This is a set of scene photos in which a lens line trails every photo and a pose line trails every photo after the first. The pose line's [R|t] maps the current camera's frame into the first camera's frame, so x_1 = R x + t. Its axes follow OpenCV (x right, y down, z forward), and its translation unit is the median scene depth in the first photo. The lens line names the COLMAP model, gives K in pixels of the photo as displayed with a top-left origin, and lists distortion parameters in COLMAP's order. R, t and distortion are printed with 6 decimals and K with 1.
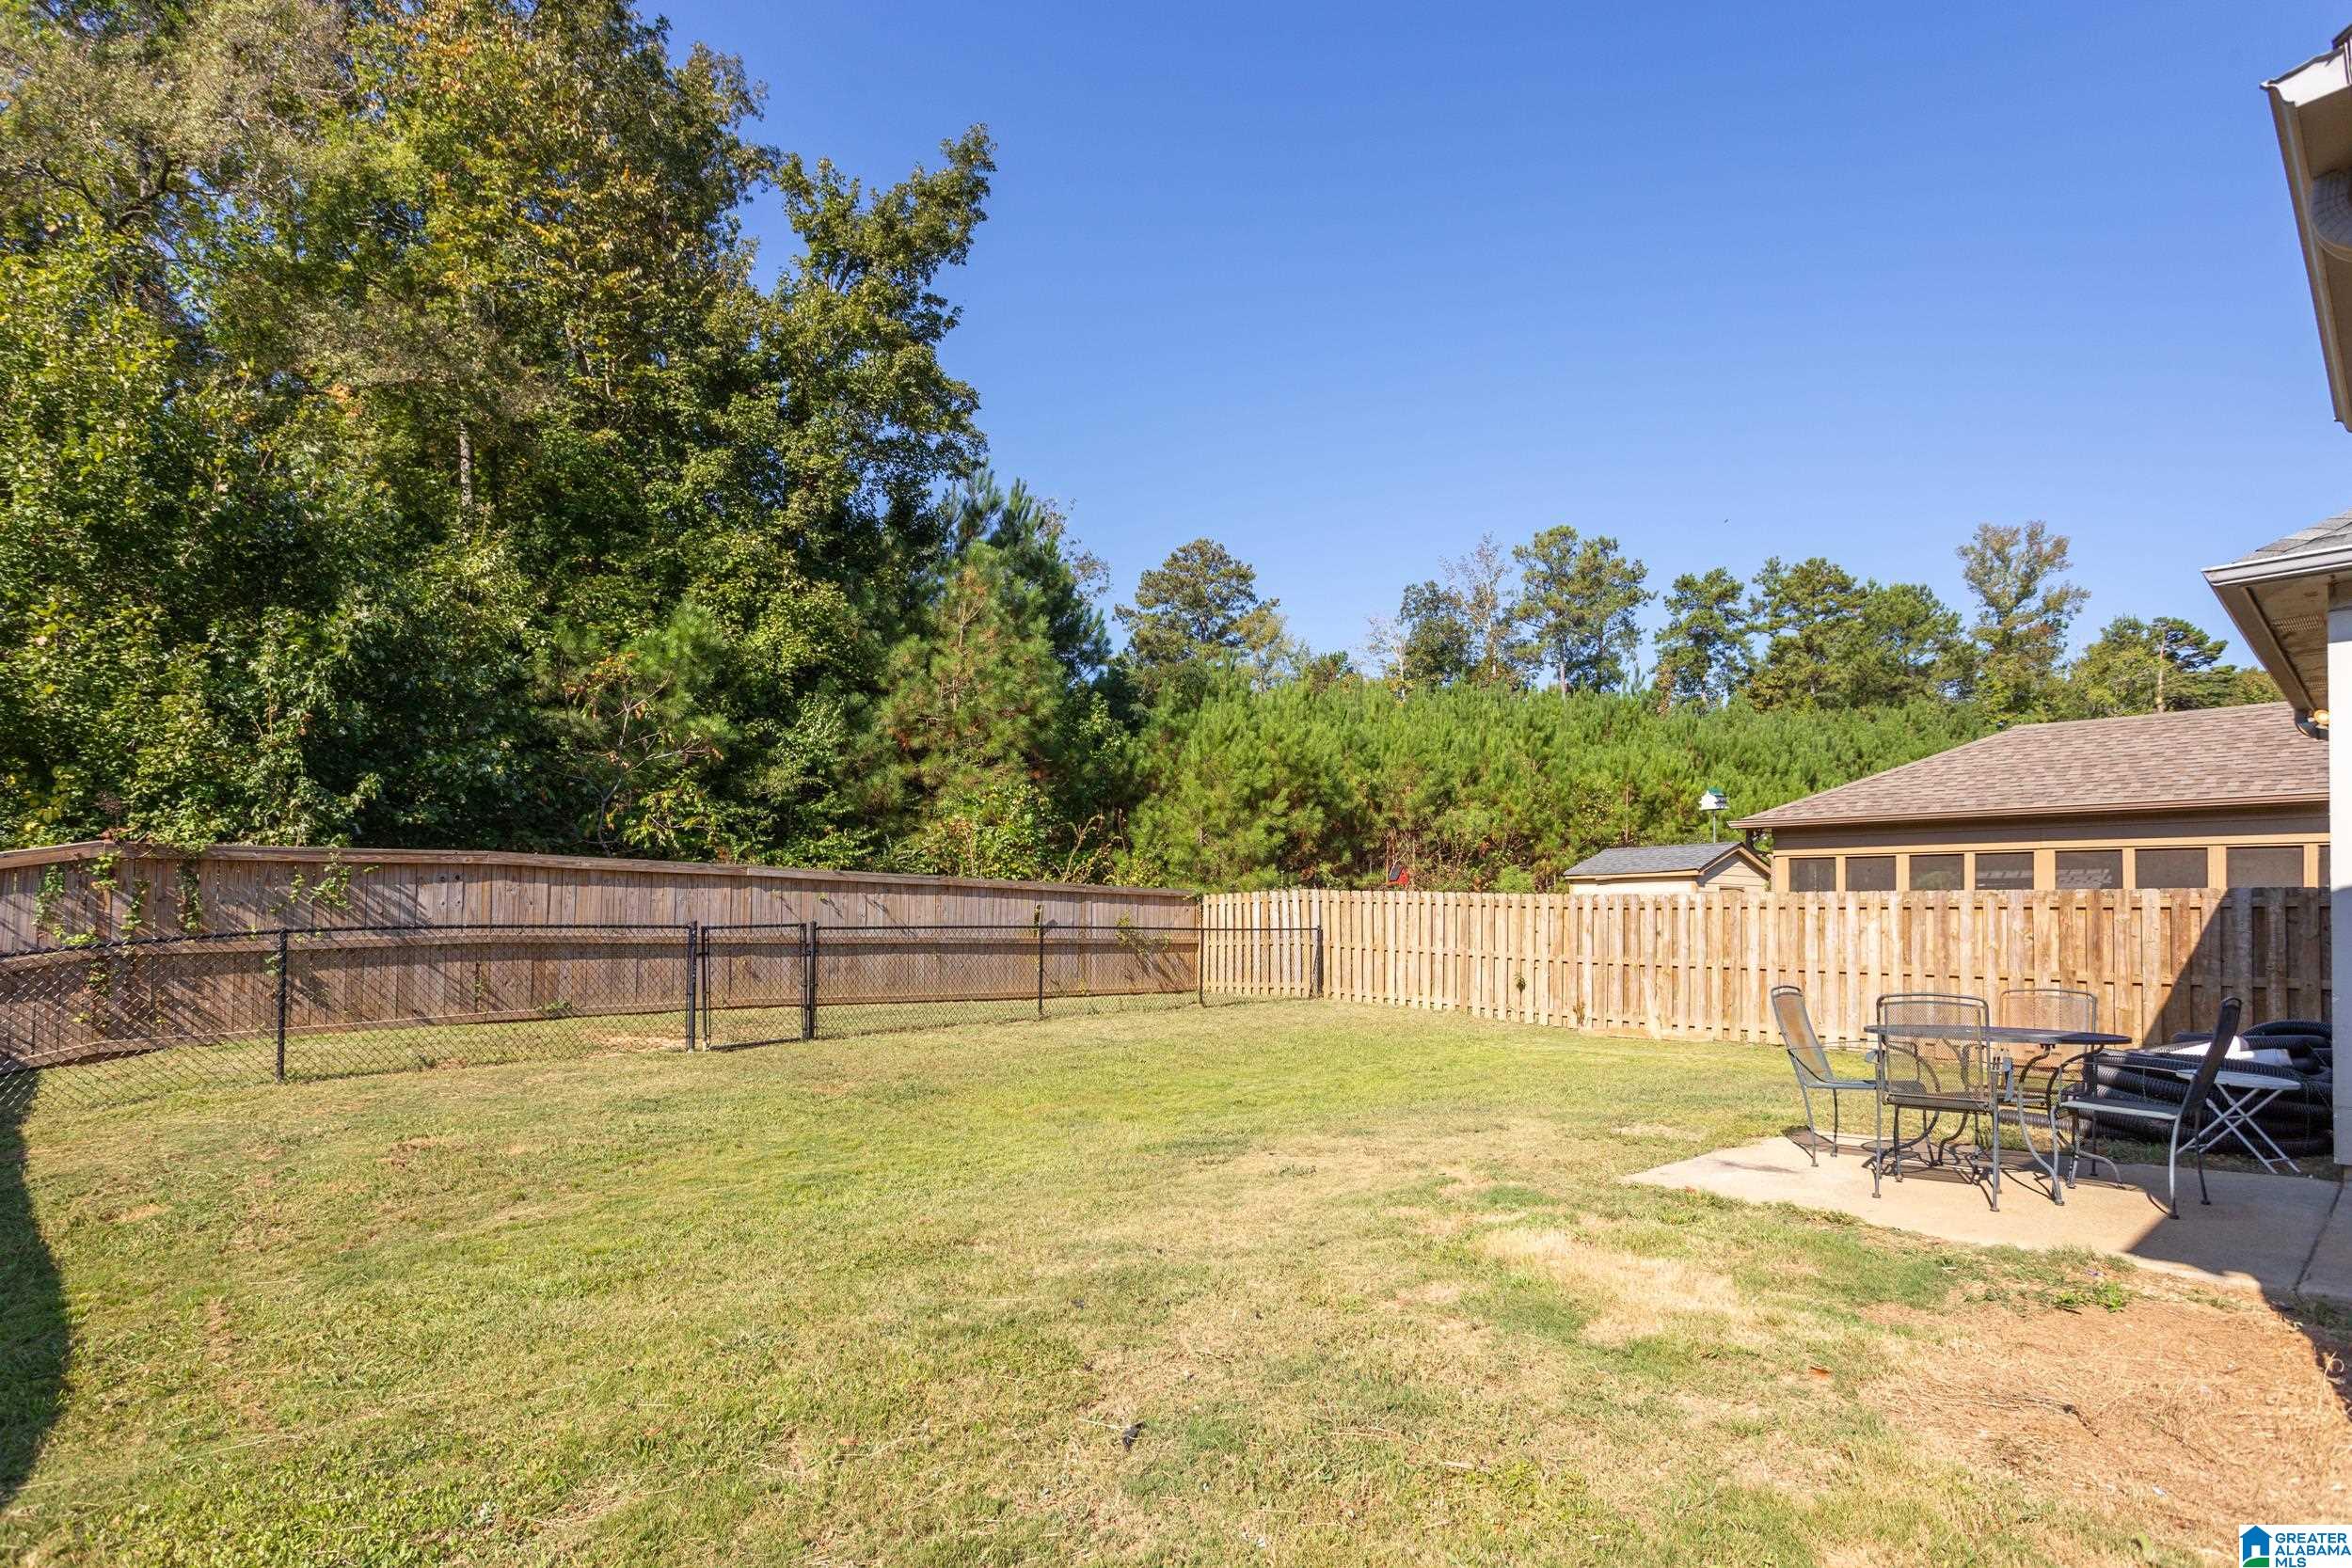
lens RADIAL K [[1310.0, 0, 1176.6], [0, 1310.0, 884.8], [0, 0, 1]] dist [-0.002064, 0.000271]
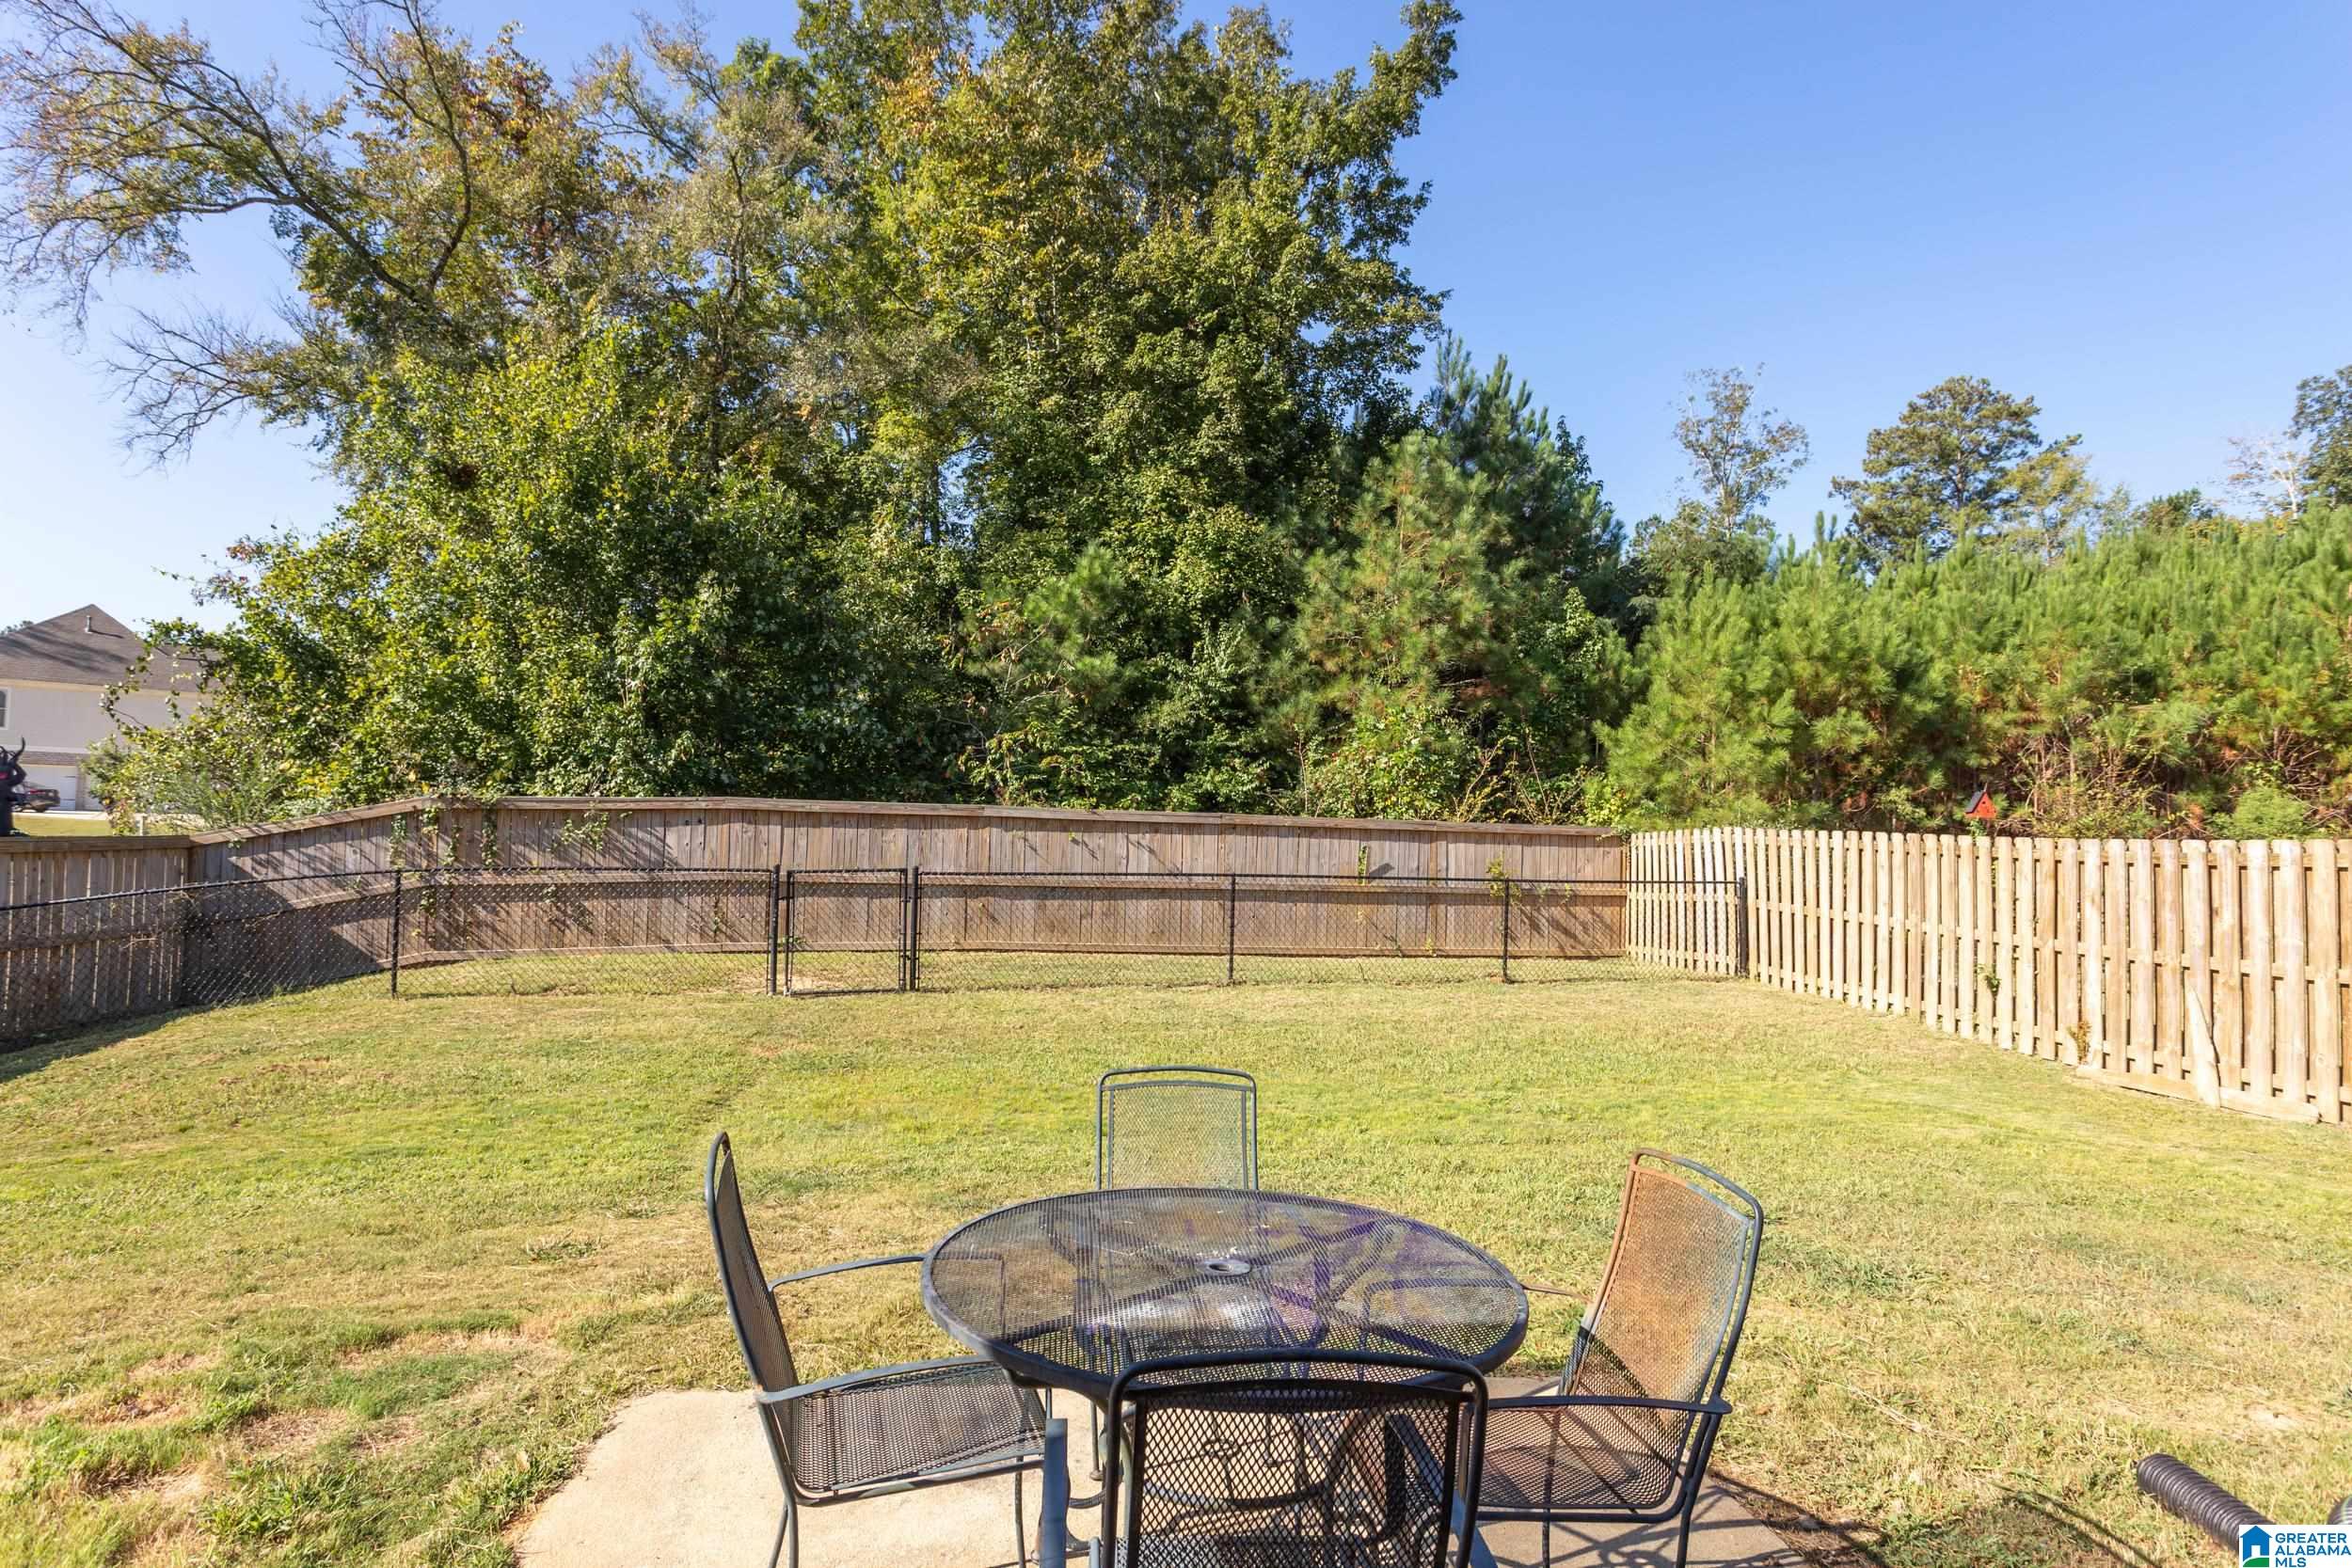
lens RADIAL K [[1283.2, 0, 1176.0], [0, 1283.2, 784.0], [0, 0, 1]] dist [-0.016845, 0.014447]
pose [[0.788329, -0.019037, -0.614959, 0.289014], [0.006149, 0.999715, -0.023064, -0.006156], [0.615223, 0.014401, 0.788221, 0.248506]]
